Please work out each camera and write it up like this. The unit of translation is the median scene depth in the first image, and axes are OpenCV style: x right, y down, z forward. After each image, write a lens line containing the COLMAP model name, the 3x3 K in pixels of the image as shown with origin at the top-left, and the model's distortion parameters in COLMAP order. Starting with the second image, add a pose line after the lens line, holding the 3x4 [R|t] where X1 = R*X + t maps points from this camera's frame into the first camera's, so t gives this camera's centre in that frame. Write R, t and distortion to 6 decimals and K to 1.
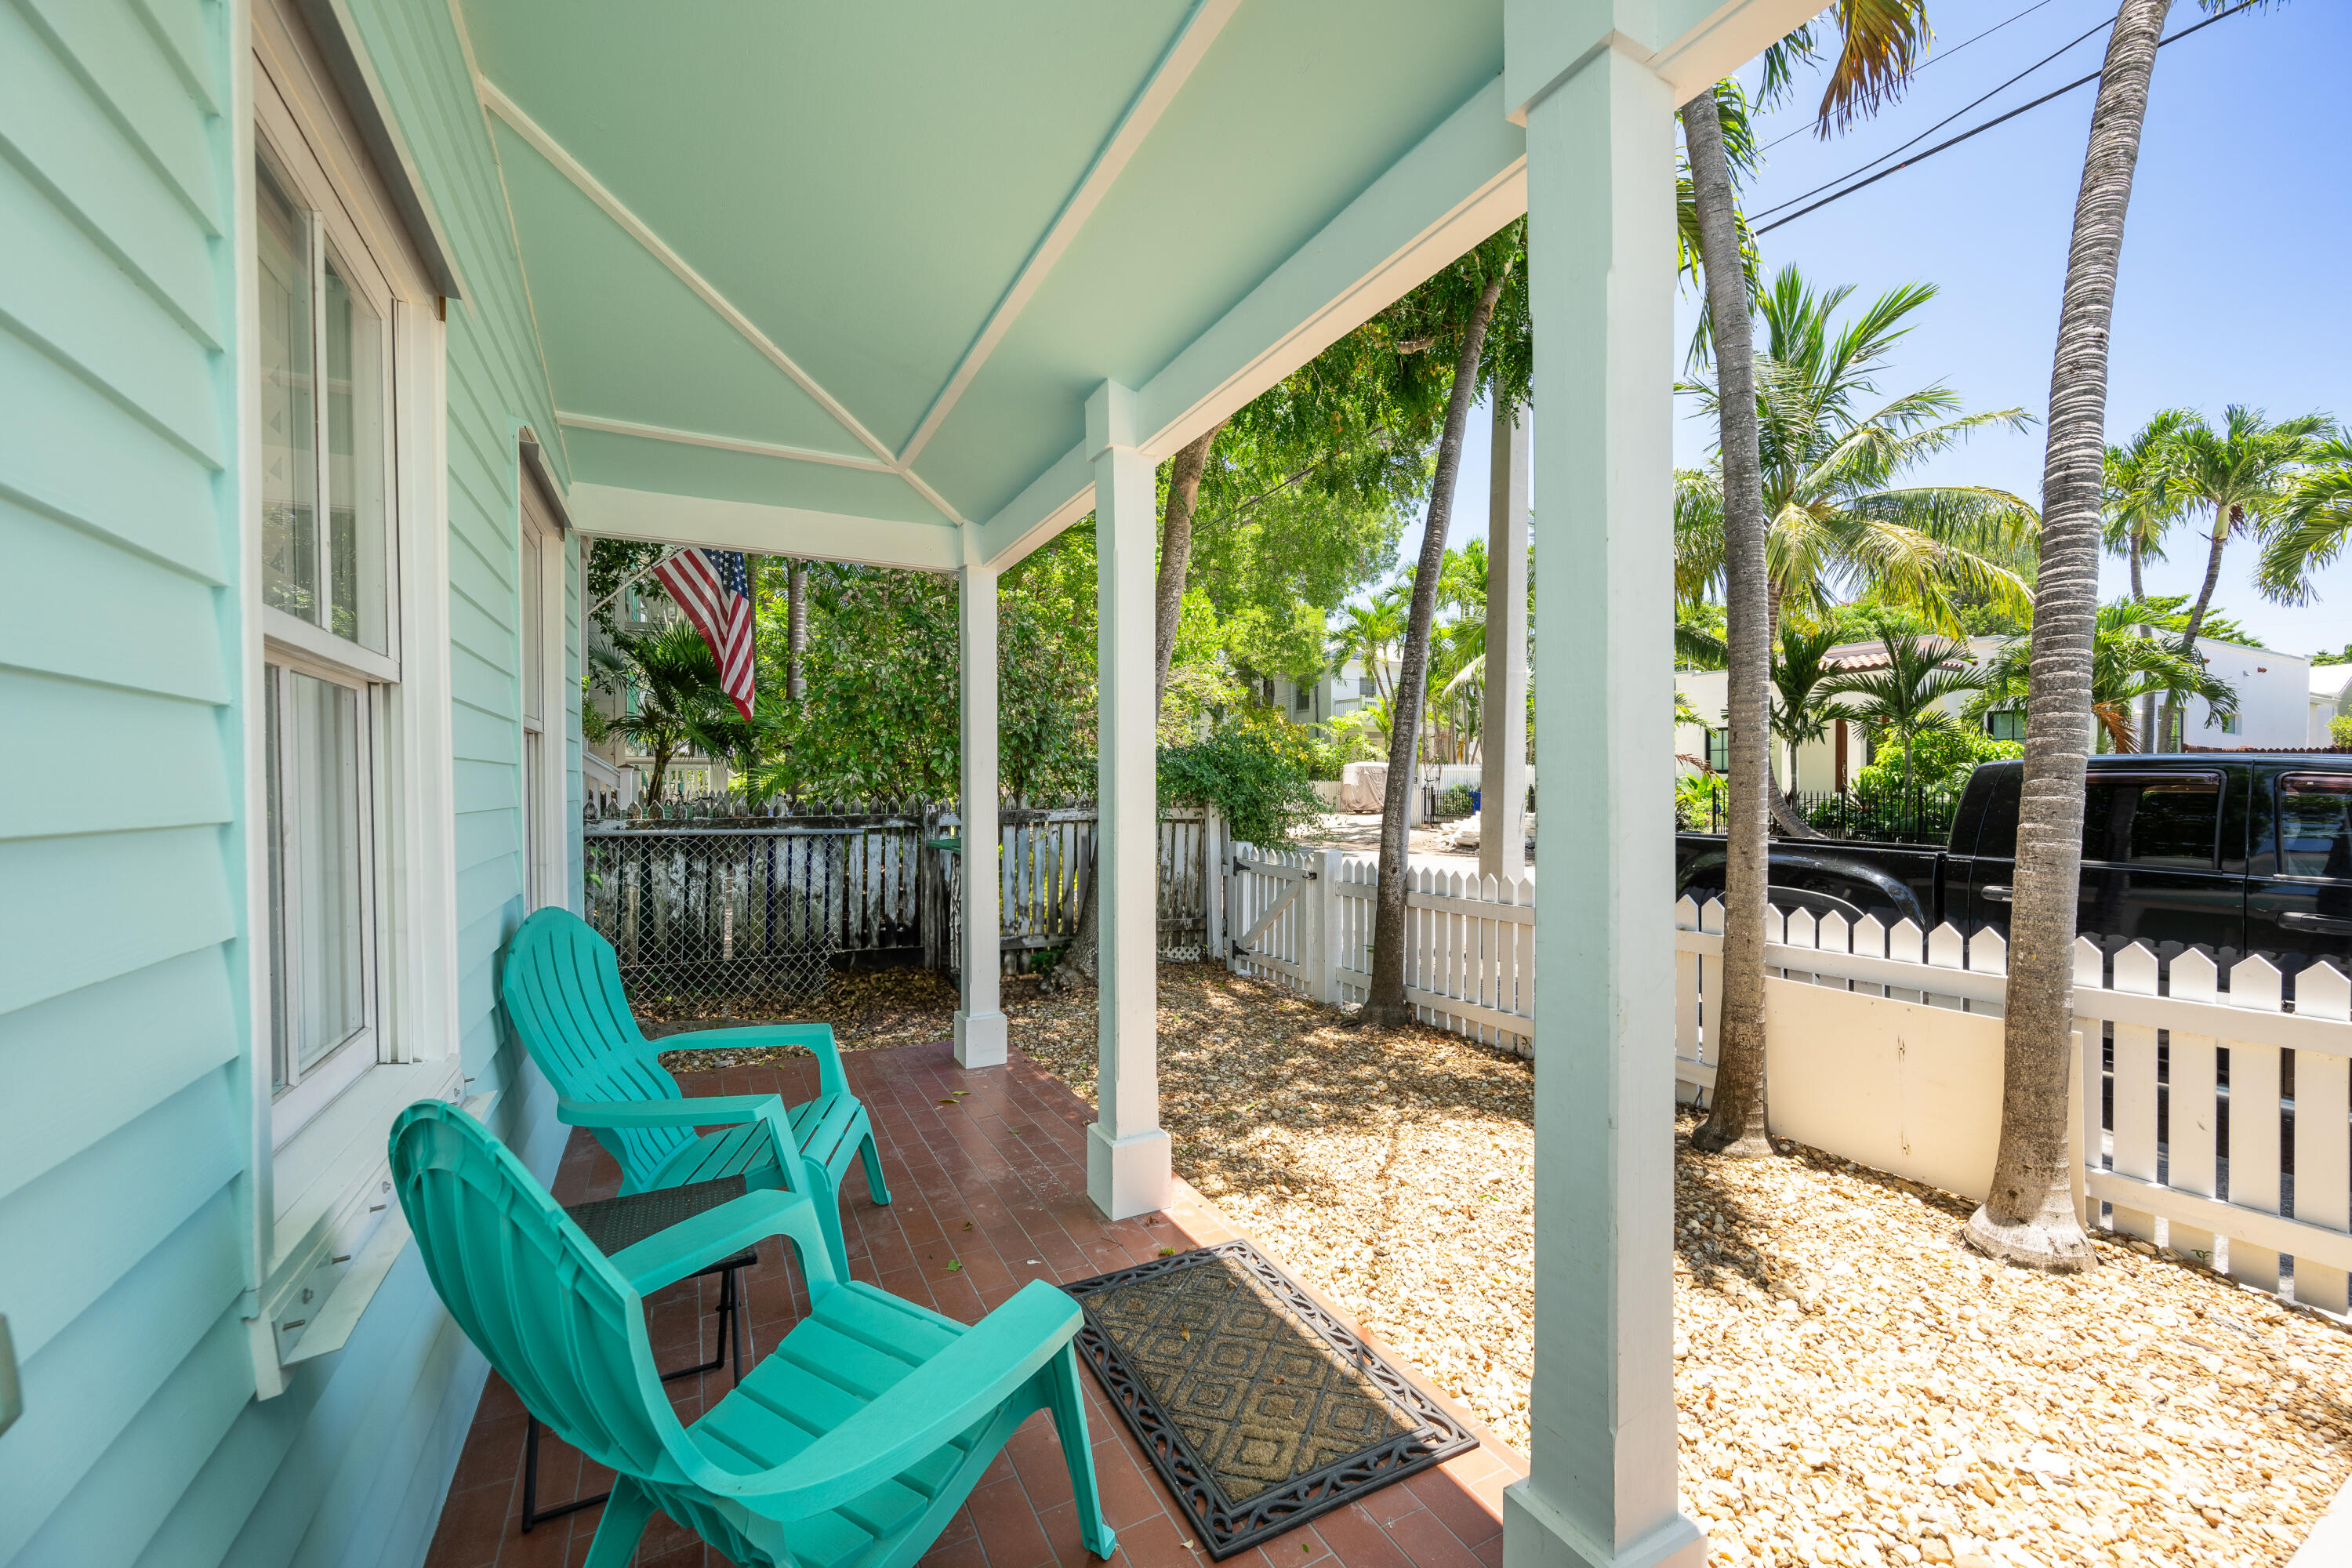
lens RADIAL K [[922.3, 0, 1183.3], [0, 922.3, 789.9], [0, 0, 1]] dist [-0.001127, 0.000373]
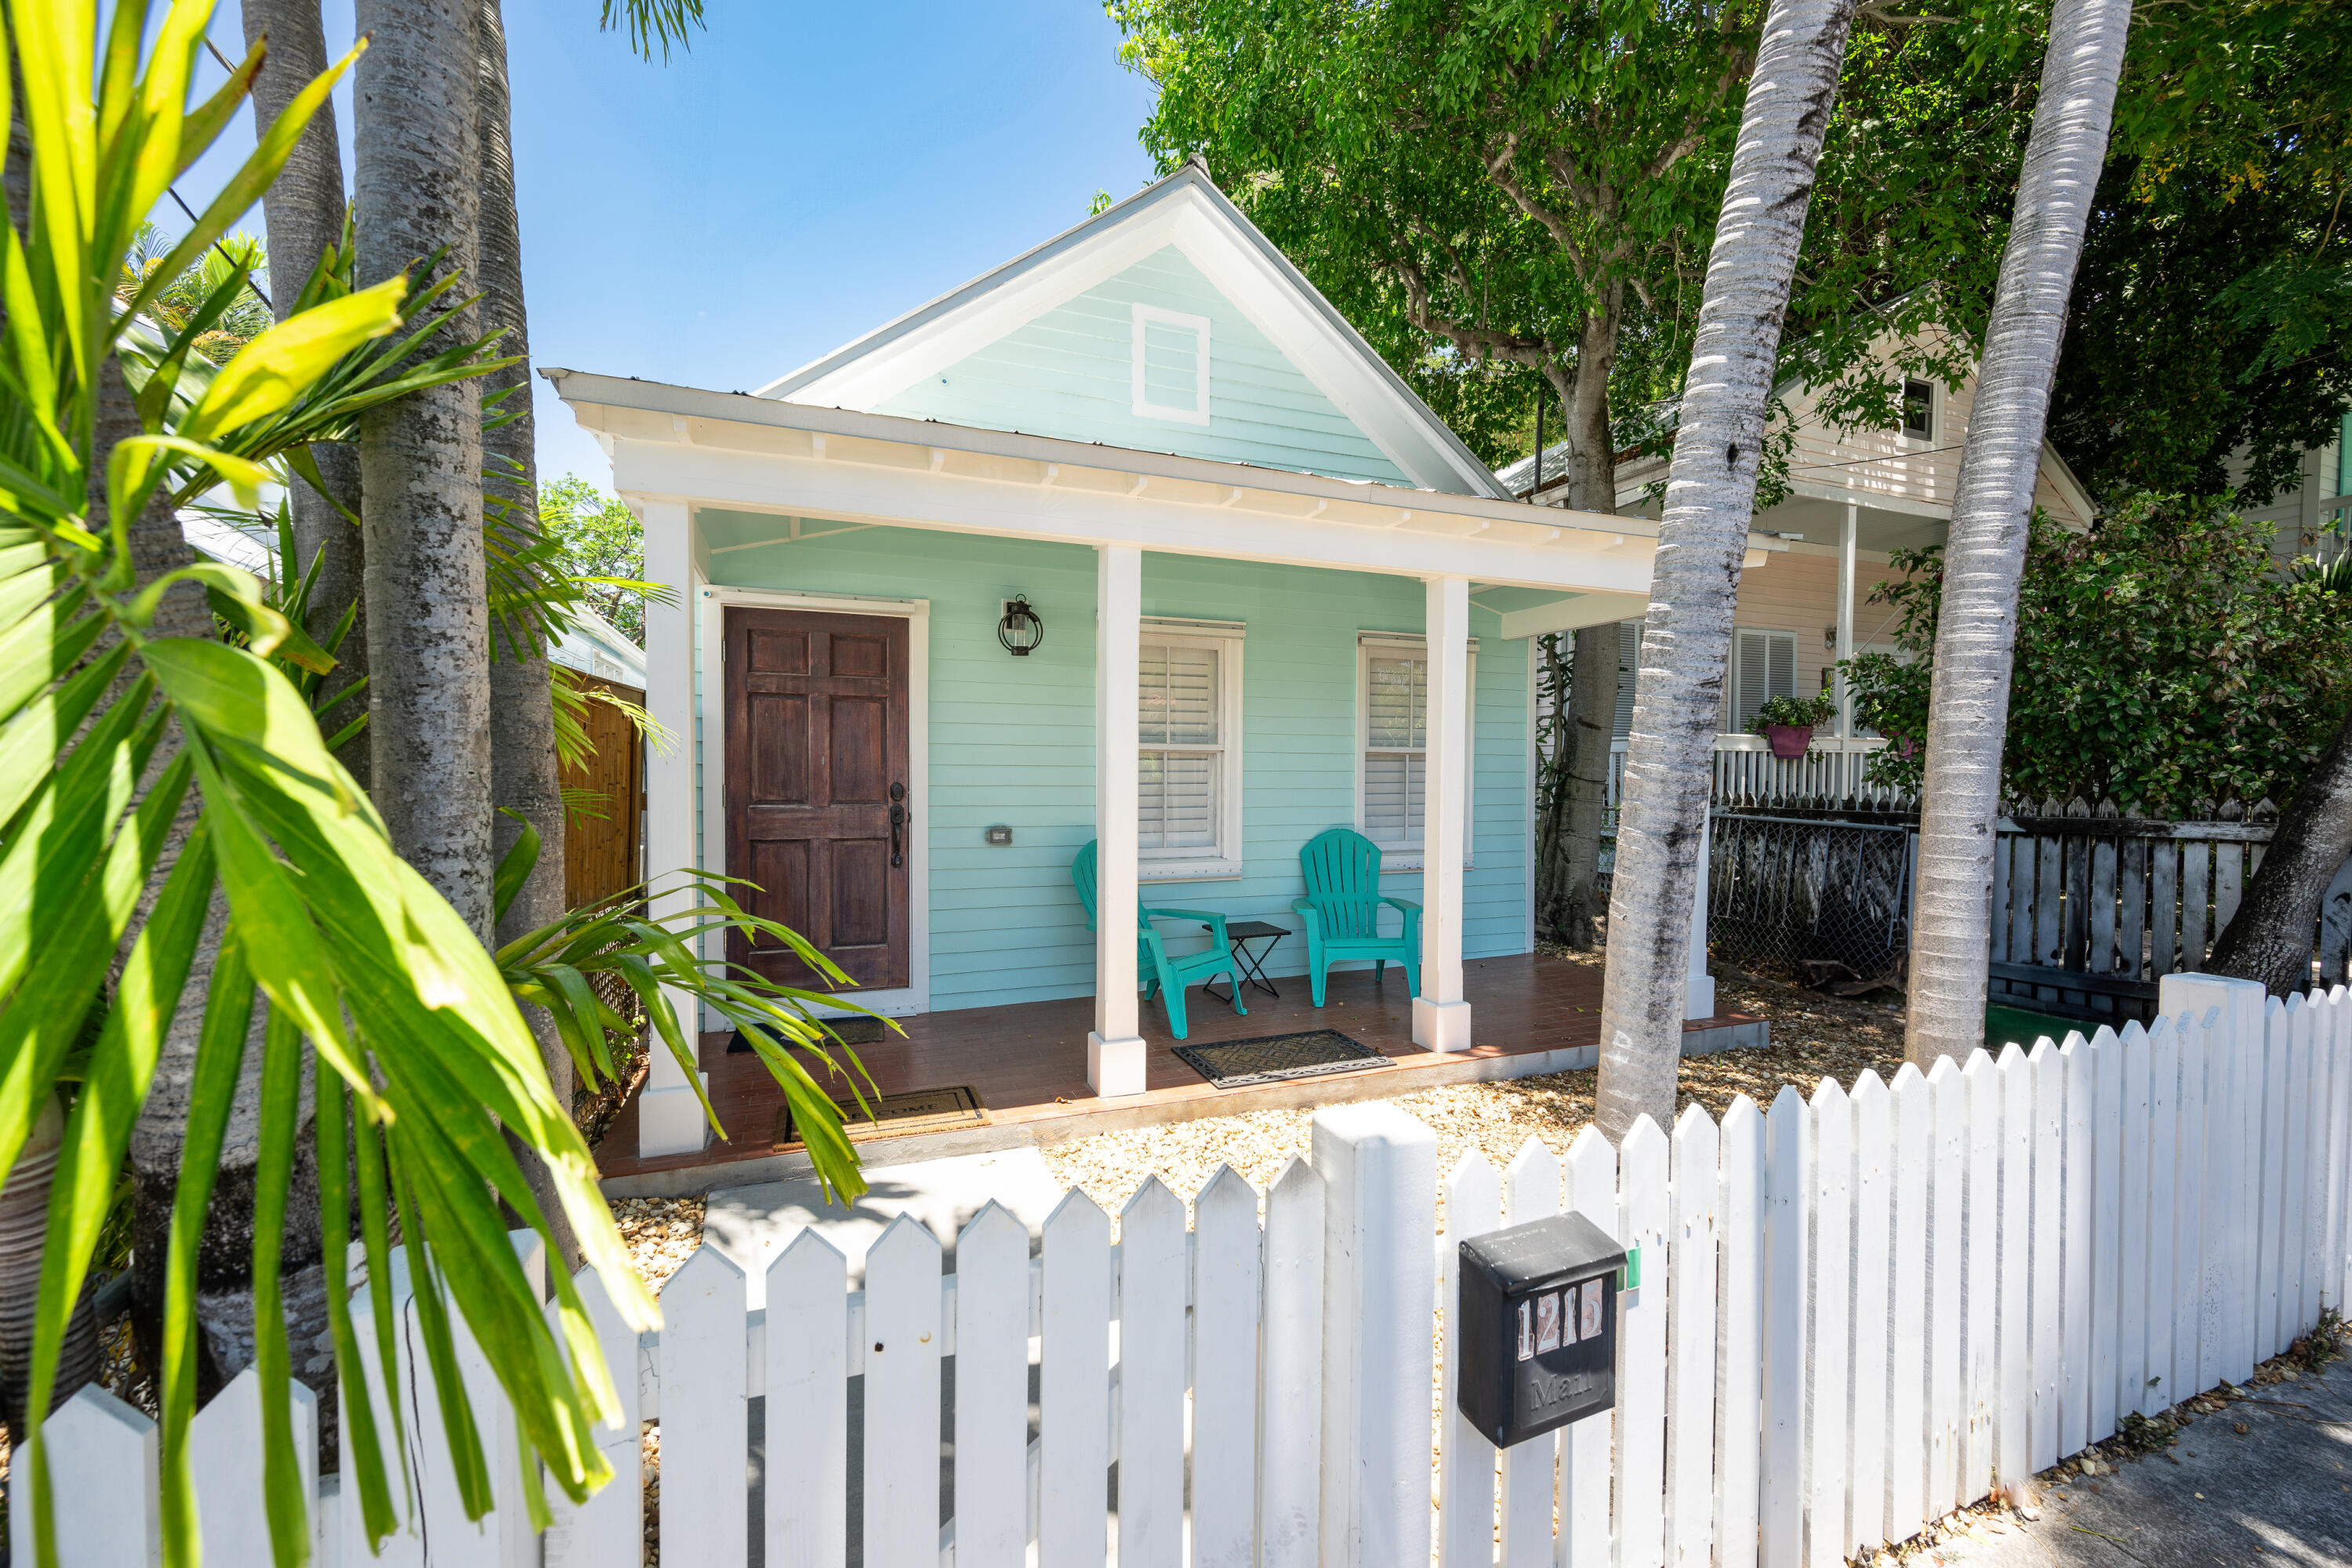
lens RADIAL K [[922.3, 0, 1183.3], [0, 922.3, 789.9], [0, 0, 1]] dist [-0.001127, 0.000373]
pose [[-0.113736, 0.026080, -0.993169, 0.780758], [-0.011655, 0.999552, 0.027582, -0.016966], [0.993443, 0.014712, -0.113381, 0.364807]]
